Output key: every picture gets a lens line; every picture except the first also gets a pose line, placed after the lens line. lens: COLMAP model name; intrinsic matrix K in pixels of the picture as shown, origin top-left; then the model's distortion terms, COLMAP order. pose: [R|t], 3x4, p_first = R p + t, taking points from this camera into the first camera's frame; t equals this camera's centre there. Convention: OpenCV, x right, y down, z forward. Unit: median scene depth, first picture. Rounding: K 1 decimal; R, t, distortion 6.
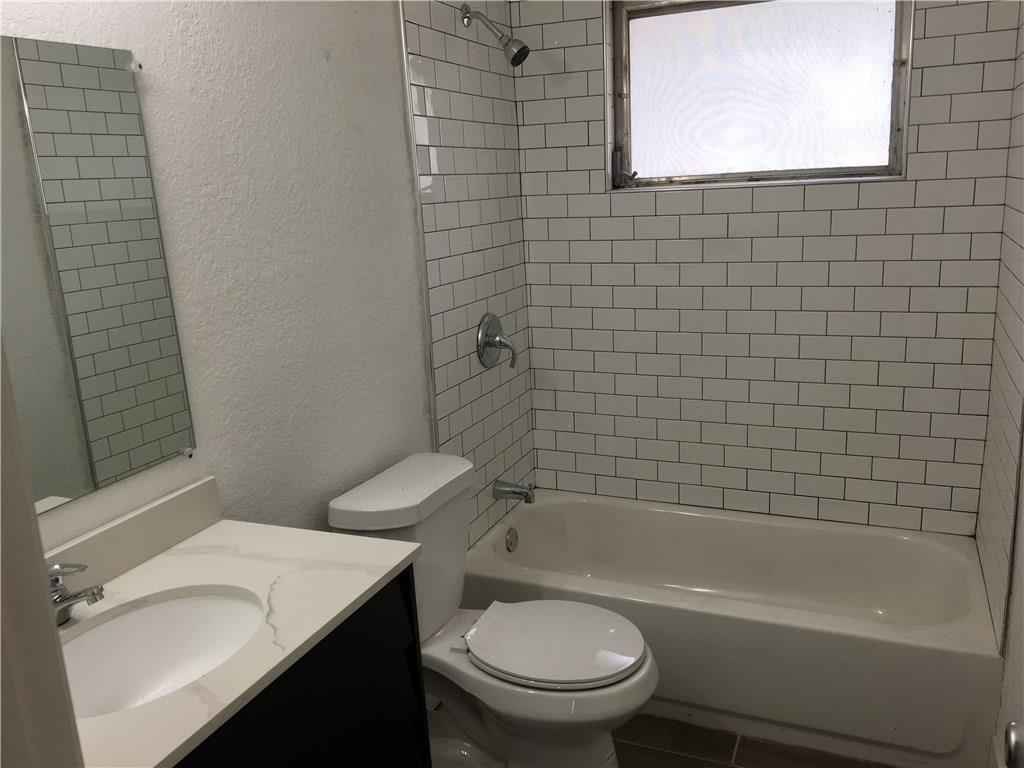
lens RADIAL K [[858.8, 0, 505.9], [0, 858.8, 383.6], [0, 0, 1]] dist [0.064920, -0.095507]
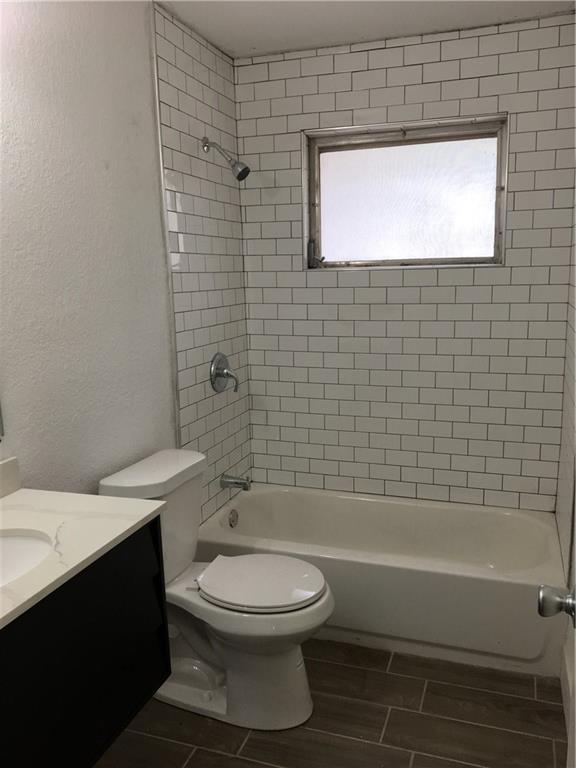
lens RADIAL K [[644.1, 0, 285.8], [0, 644.1, 383.4], [0, 0, 1]] dist [0.064920, -0.095507]
pose [[0.996863, 0.013389, 0.078000, 0.006807], [-0.008685, 0.998140, -0.060341, 0.029830], [-0.078662, 0.059474, 0.995126, -0.050149]]
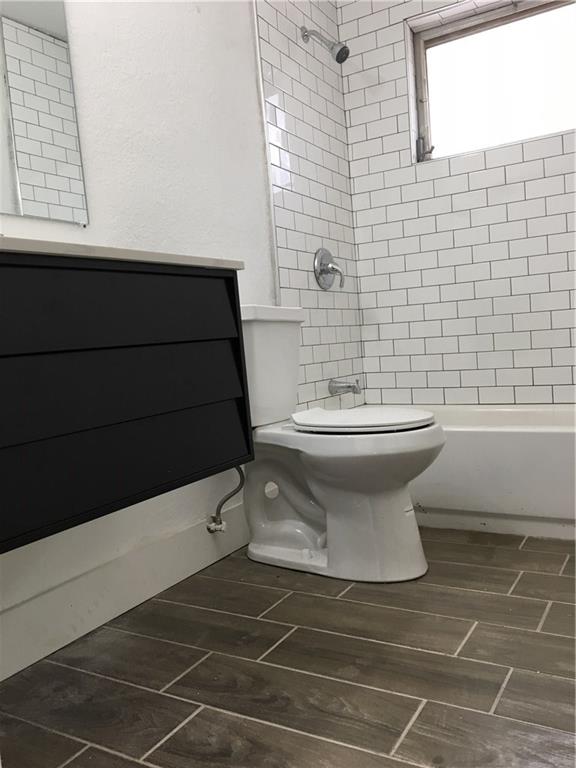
lens RADIAL K [[644.1, 0, 291.8], [0, 644.1, 388.3], [0, 0, 1]] dist [0.064920, -0.095507]
pose [[0.992614, -0.015242, -0.120356, 0.048551], [-0.003462, 0.988113, -0.153690, 0.287982], [0.121268, 0.152971, 0.980762, 0.040840]]
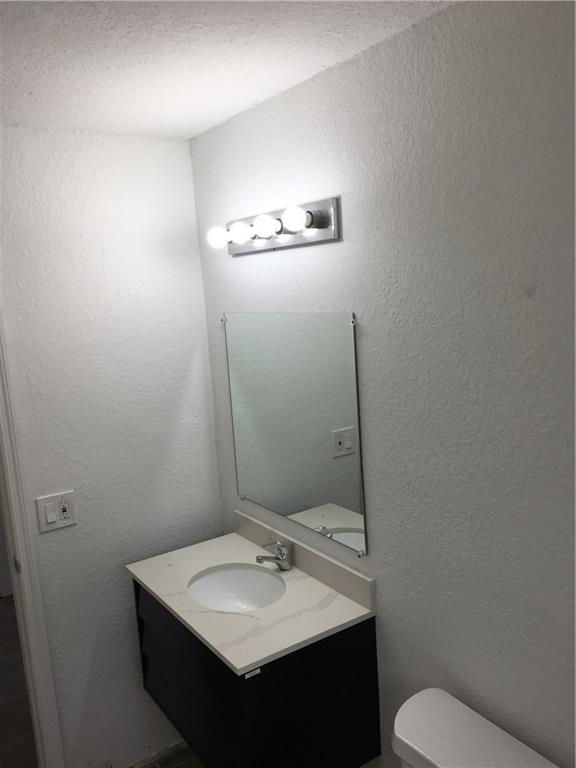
lens RADIAL K [[644.1, 0, 288.1], [0, 644.1, 384.3], [0, 0, 1]] dist [0.064920, -0.095507]
pose [[-0.522090, 0.219764, -0.824091, 0.355062], [-0.112967, 0.939902, 0.322216, -0.338330], [0.845376, 0.261320, -0.465887, 0.798721]]
